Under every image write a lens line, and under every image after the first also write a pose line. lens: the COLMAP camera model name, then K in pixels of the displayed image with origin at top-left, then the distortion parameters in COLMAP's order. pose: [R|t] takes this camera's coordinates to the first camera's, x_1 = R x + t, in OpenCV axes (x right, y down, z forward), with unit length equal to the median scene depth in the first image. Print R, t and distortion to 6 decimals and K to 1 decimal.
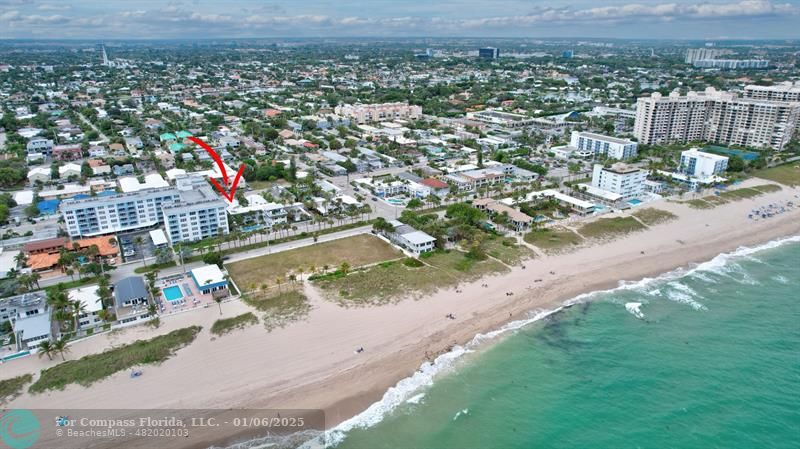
lens RADIAL K [[511.6, 0, 402.5], [0, 511.6, 226.4], [0, 0, 1]] dist [-0.066525, 0.053445]
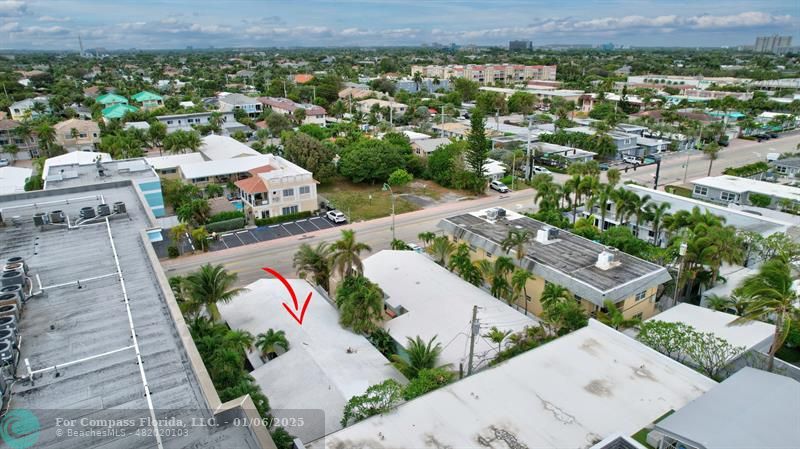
lens RADIAL K [[511.6, 0, 400.0], [0, 511.6, 222.2], [0, 0, 1]] dist [-0.066525, 0.053445]
pose [[0.999980, -0.006239, 0.001283, -0.315513], [0.006272, 0.999612, -0.027149, -0.074657], [-0.001113, 0.027157, 0.999631, 0.868635]]
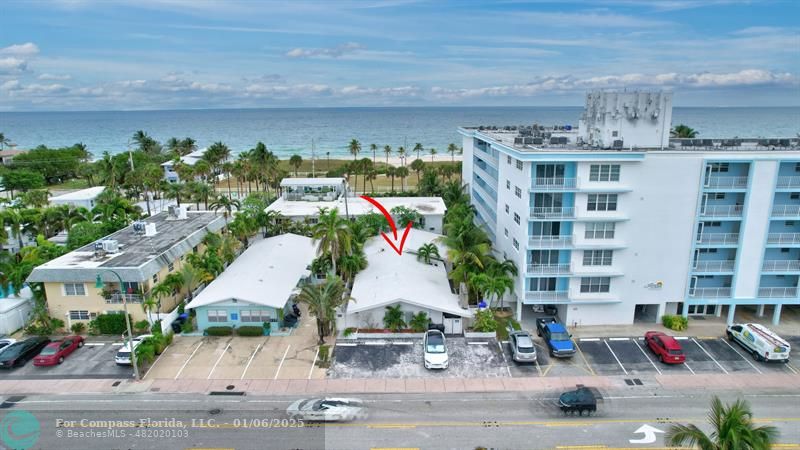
lens RADIAL K [[511.6, 0, 398.5], [0, 511.6, 224.3], [0, 0, 1]] dist [-0.066525, 0.053445]
pose [[-0.848606, -0.112861, 0.516847, -0.449343], [0.195361, 0.841067, 0.504421, -0.160113], [-0.491632, 0.529026, -0.691686, 1.165709]]
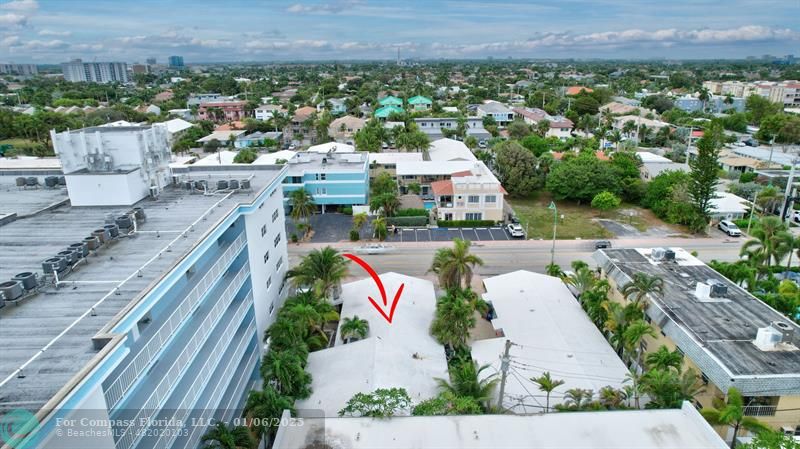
lens RADIAL K [[511.6, 0, 403.2], [0, 511.6, 226.8], [0, 0, 1]] dist [-0.066525, 0.053445]
pose [[0.859732, 0.153971, -0.486985, -0.265349], [-0.173764, 0.984777, 0.004592, -0.078590], [0.480278, 0.080672, 0.873398, 0.883583]]
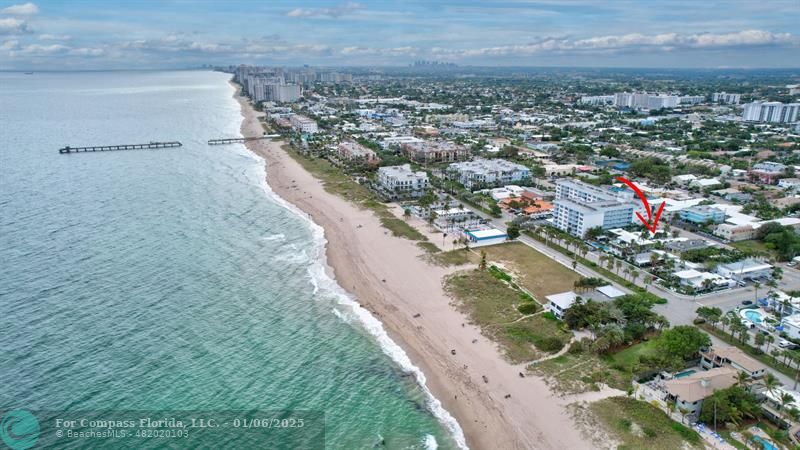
lens RADIAL K [[511.6, 0, 401.9], [0, 511.6, 229.9], [0, 0, 1]] dist [-0.066525, 0.053445]
pose [[-0.196247, 0.305560, -0.931730, 0.707966], [-0.345280, 0.867814, 0.357324, -0.242925], [0.917752, 0.391832, -0.064802, 0.633062]]
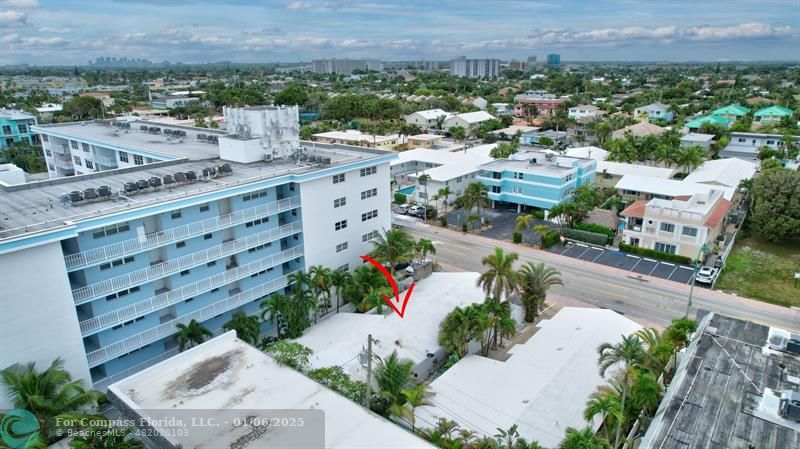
lens RADIAL K [[511.6, 0, 403.4], [0, 511.6, 223.6], [0, 0, 1]] dist [-0.066525, 0.053445]
pose [[0.334437, 0.285497, -0.898133, -0.197803], [-0.327952, 0.928701, 0.173094, -0.103128], [0.883515, 0.236656, 0.404221, 0.950610]]
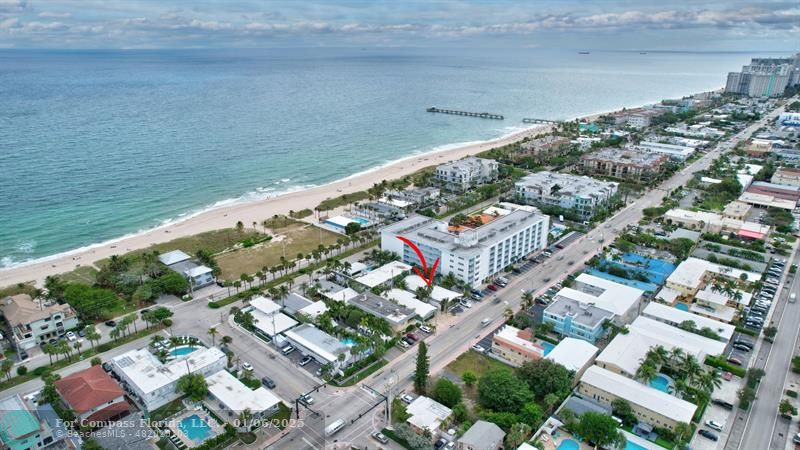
lens RADIAL K [[511.6, 0, 395.0], [0, 511.6, 218.6], [0, 0, 1]] dist [-0.066525, 0.053445]
pose [[-0.960406, 0.091122, -0.263281, -0.108492], [-0.097602, 0.775072, 0.624290, -0.584631], [0.260948, 0.625269, -0.735490, 1.504381]]
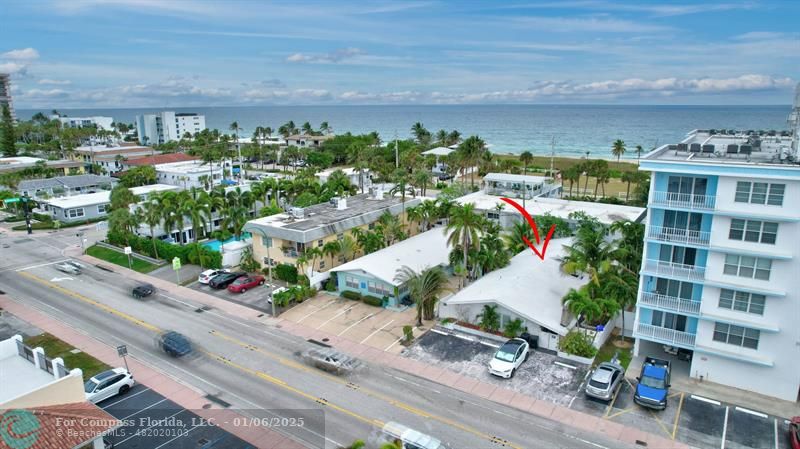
lens RADIAL K [[511.6, 0, 399.1], [0, 511.6, 223.4], [0, 0, 1]] dist [-0.066525, 0.053445]
pose [[-0.410458, -0.205866, 0.888338, -0.493168], [0.328717, 0.875281, 0.354724, -0.145748], [-0.850570, 0.437611, -0.291594, 1.127451]]
